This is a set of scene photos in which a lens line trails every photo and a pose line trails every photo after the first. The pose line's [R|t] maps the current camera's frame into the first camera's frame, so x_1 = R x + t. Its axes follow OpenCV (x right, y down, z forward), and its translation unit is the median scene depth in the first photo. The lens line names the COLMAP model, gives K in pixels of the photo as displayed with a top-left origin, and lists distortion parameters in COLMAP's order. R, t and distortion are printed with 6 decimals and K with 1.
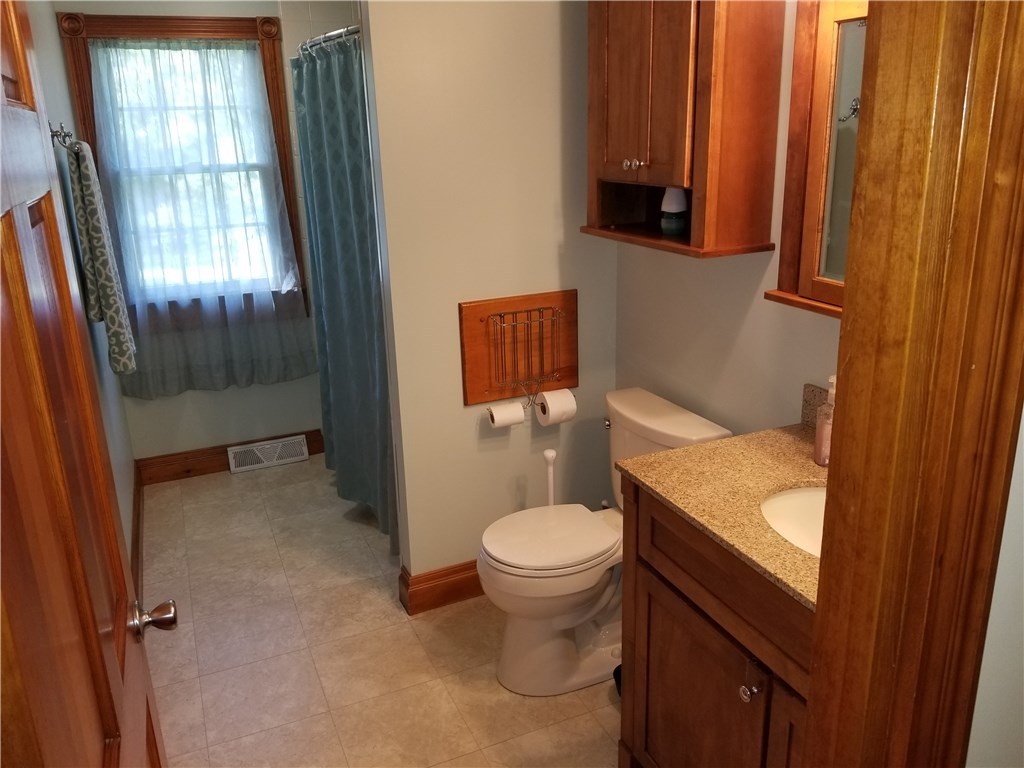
lens RADIAL K [[815.5, 0, 509.1], [0, 815.5, 383.8], [0, 0, 1]] dist [0.072404, -0.106938]
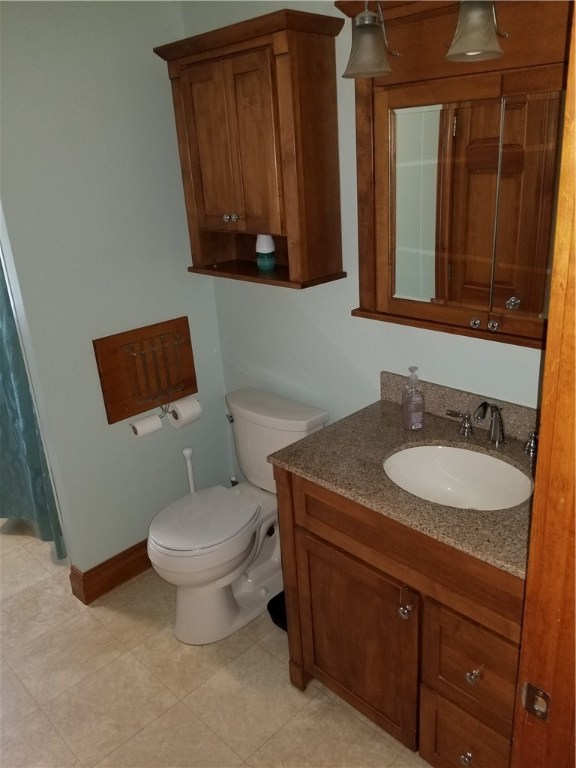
lens RADIAL K [[611.6, 0, 290.4], [0, 611.6, 382.3], [0, 0, 1]] dist [0.072404, -0.106938]
pose [[0.930685, -0.154419, 0.331632, -0.115818], [0.141440, 0.987935, 0.063082, -0.063137], [-0.337372, -0.011803, 0.941298, 0.075132]]
